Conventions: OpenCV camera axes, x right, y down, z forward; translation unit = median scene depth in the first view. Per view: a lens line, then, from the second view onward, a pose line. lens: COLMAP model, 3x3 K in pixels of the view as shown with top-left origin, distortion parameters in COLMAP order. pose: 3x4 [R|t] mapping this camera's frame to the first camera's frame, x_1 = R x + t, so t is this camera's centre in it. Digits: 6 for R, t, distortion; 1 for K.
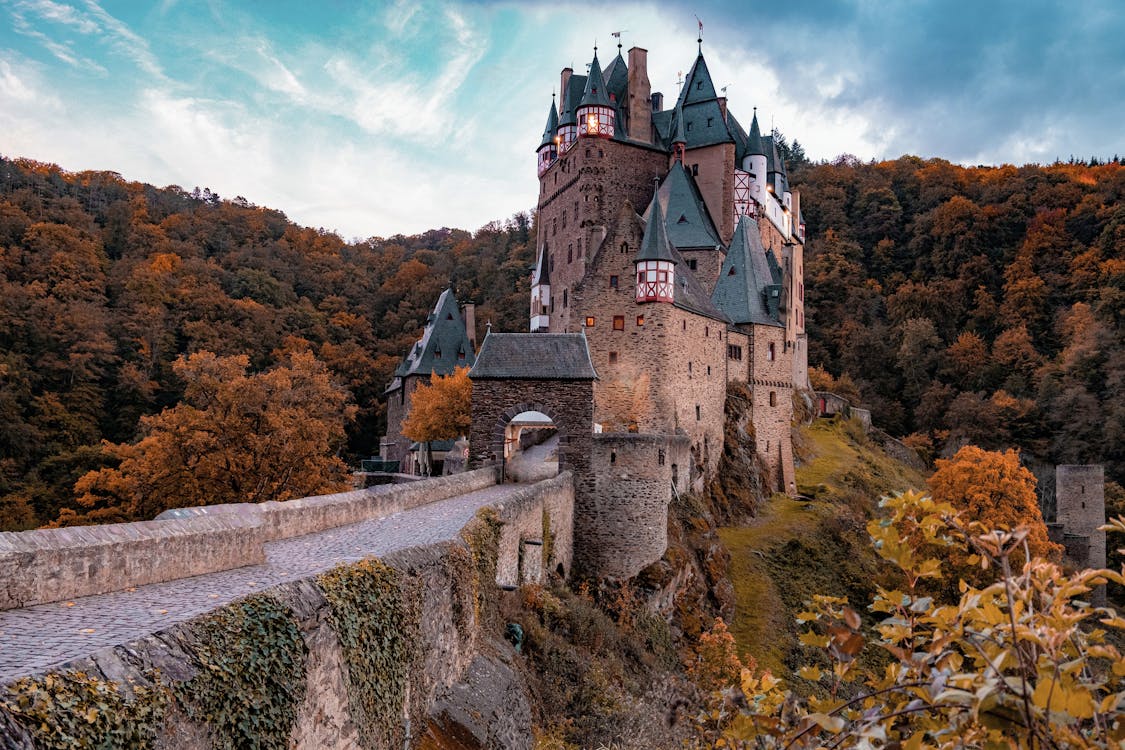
lens RADIAL K [[985.0, 0, 569.2], [0, 985.0, 371.6], [0, 0, 1]] dist [0.019756, -0.009293]
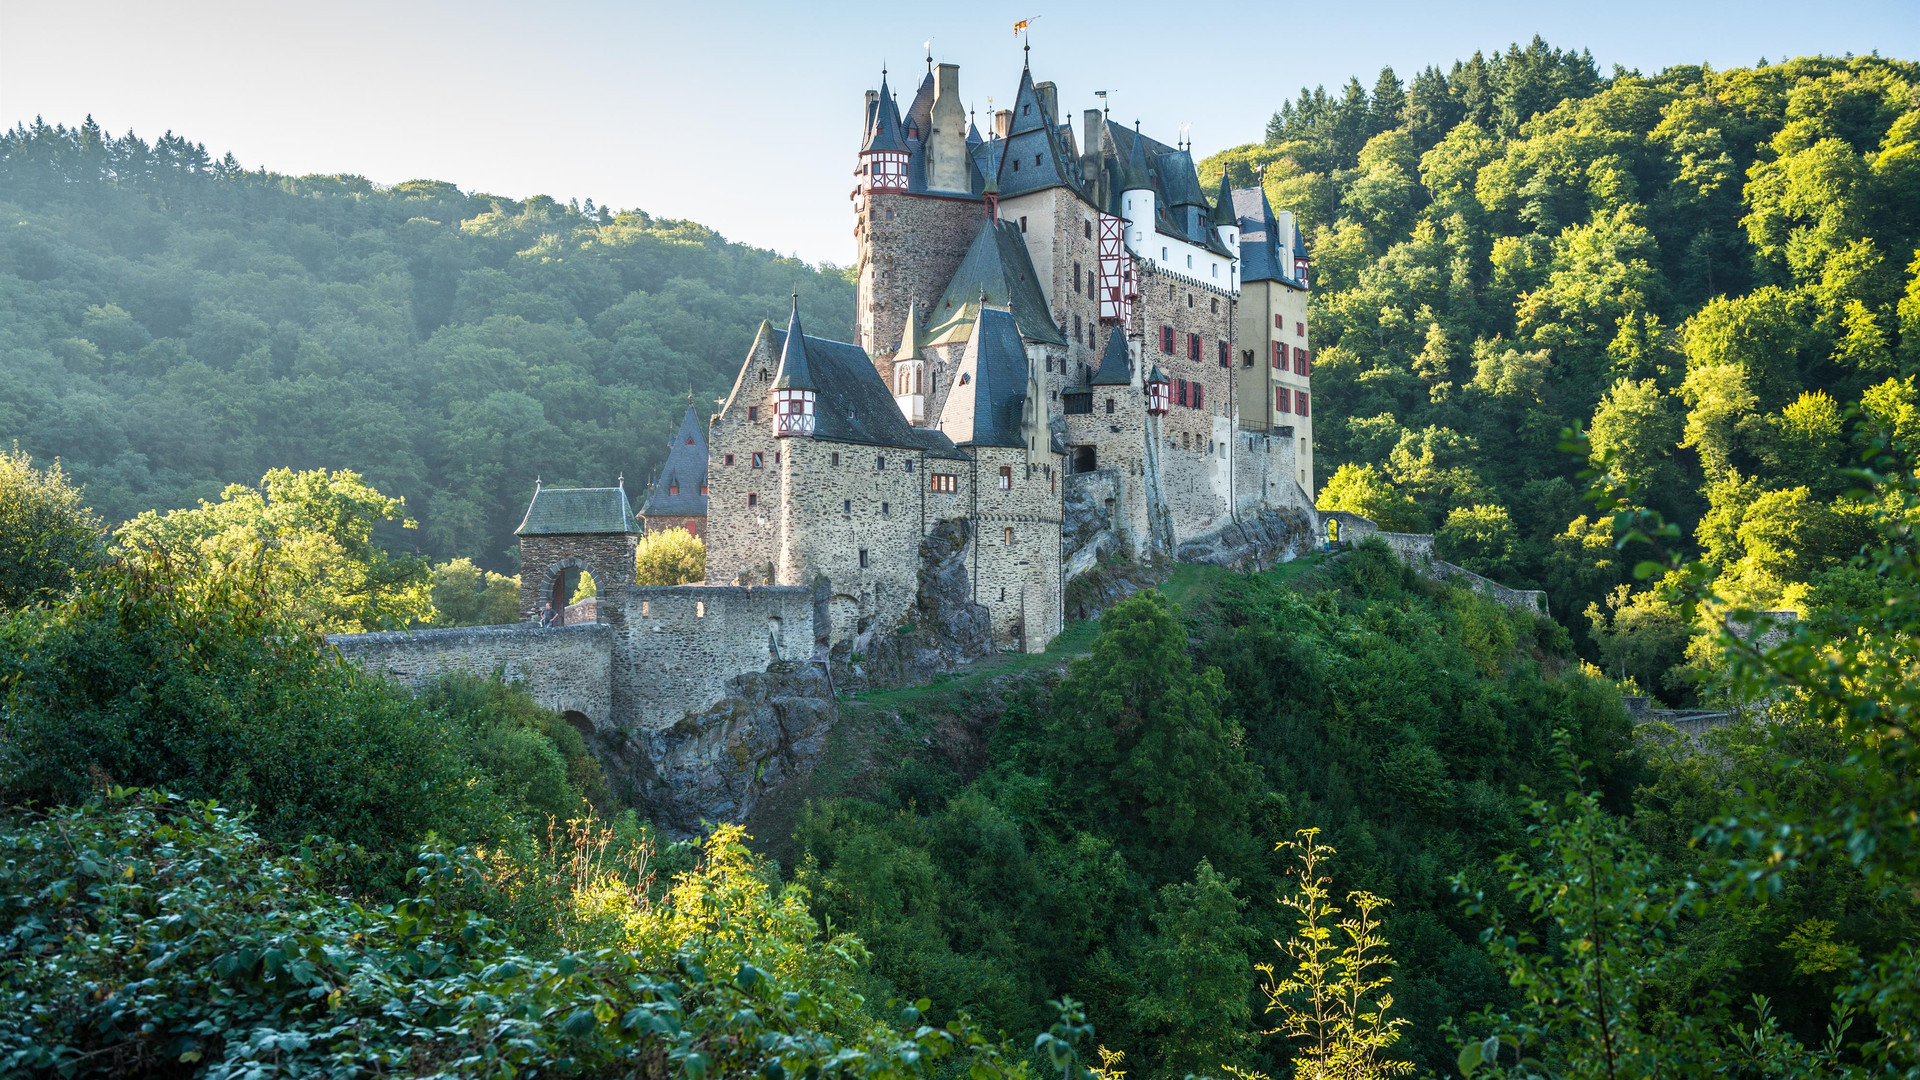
lens RADIAL K [[1822.7, 0, 976.0], [0, 1822.7, 503.5], [0, 0, 1]] dist [0.048319, 0.000000]
pose [[0.981291, -0.033434, -0.189607, 0.314052], [0.037448, 0.999143, 0.017625, -0.018221], [0.188855, -0.024396, 0.981702, -0.327868]]
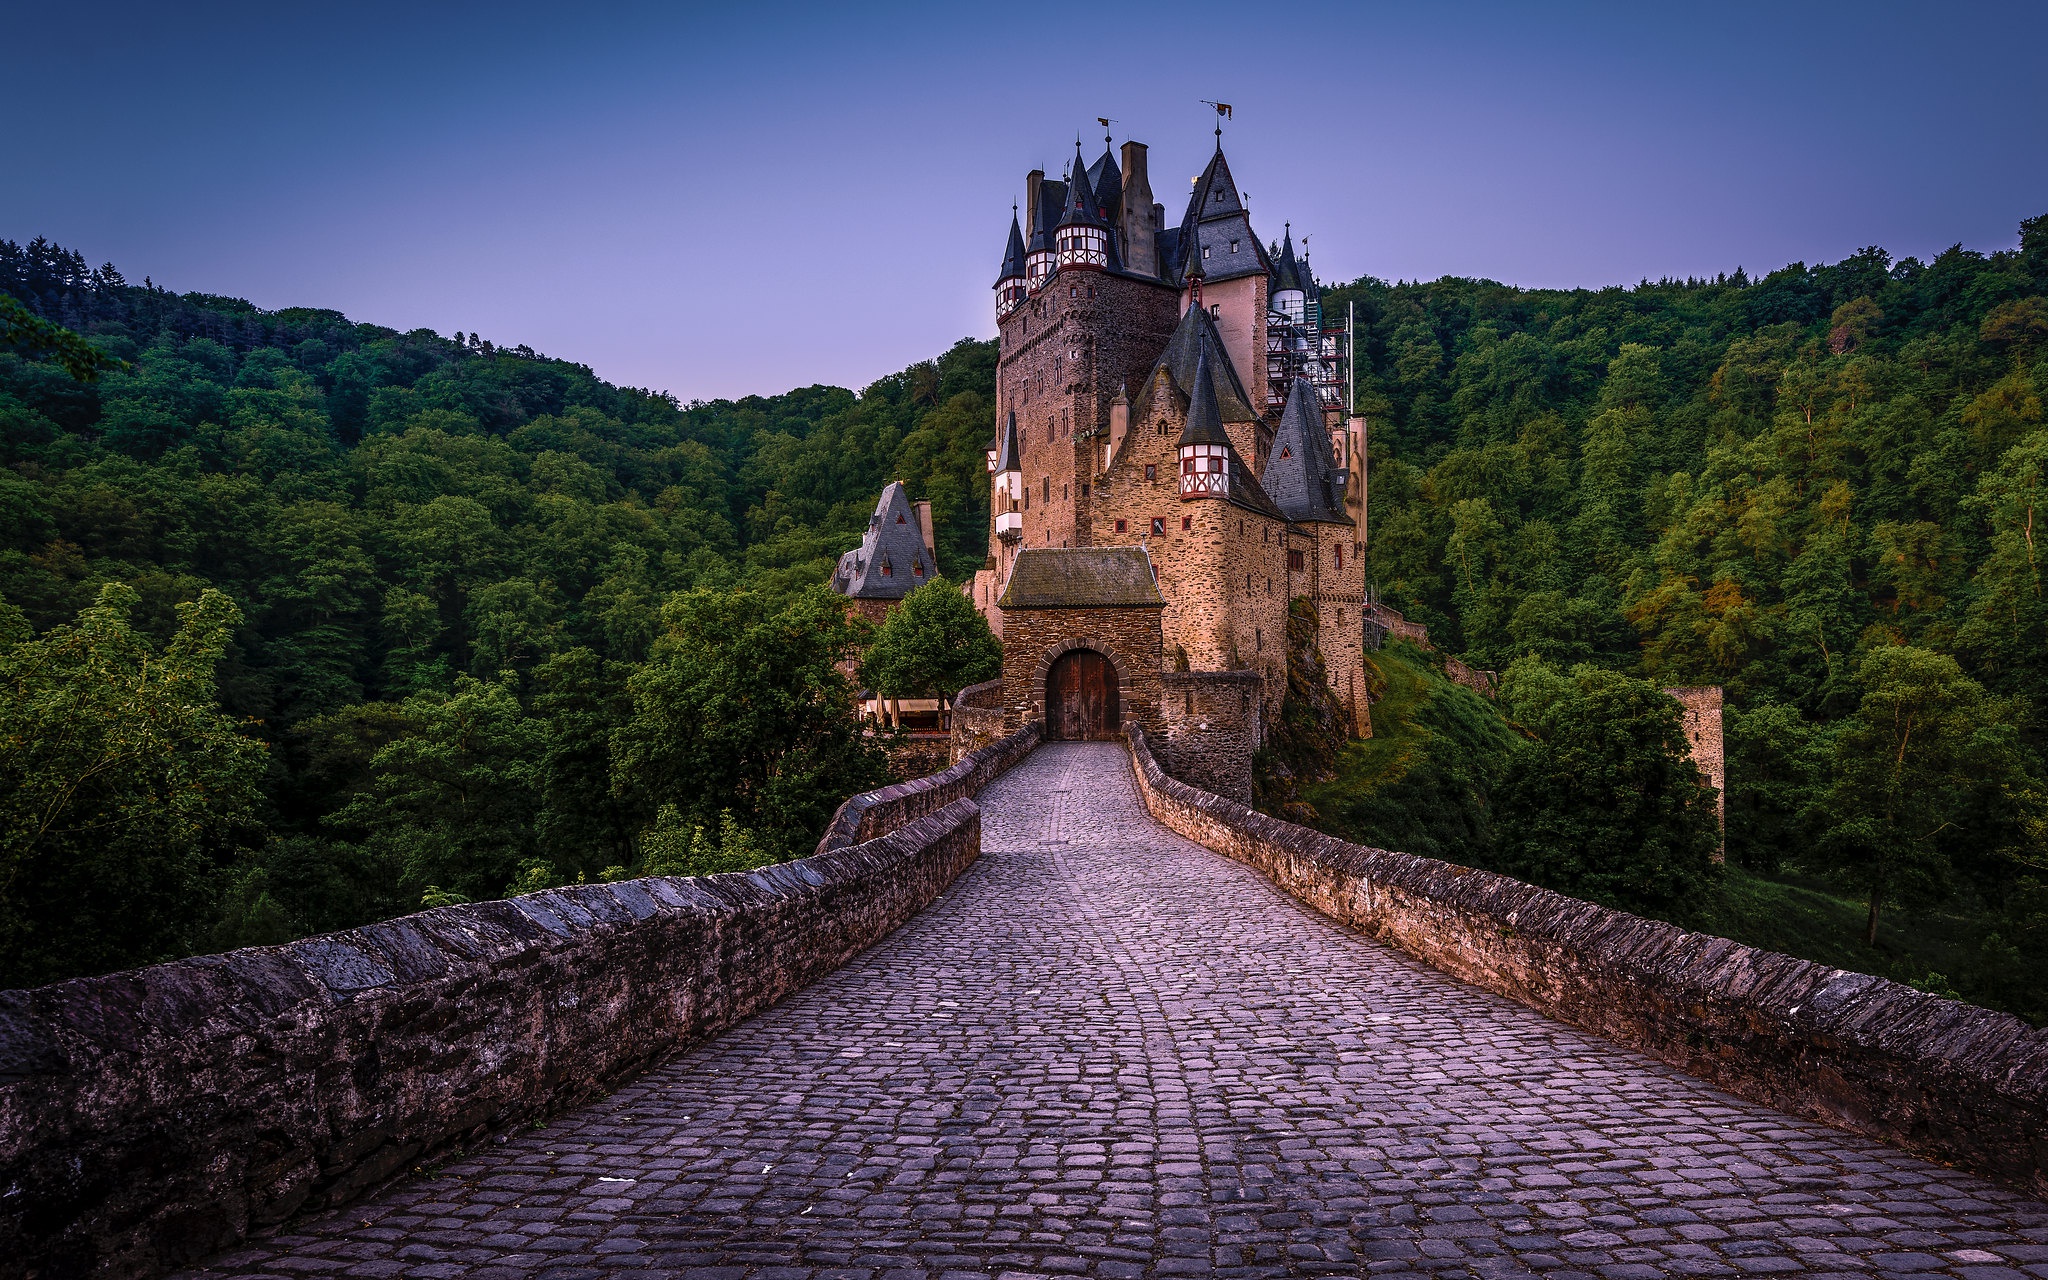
lens RADIAL K [[1333.3, 0, 1080.0], [0, 1333.3, 692.9], [0, 0, 1]] dist [0.051782, -0.016997]
pose [[0.996993, -0.034385, 0.069440, -0.049874], [0.028312, 0.995839, 0.086625, -0.006966], [-0.072130, -0.084399, 0.993818, -0.024817]]
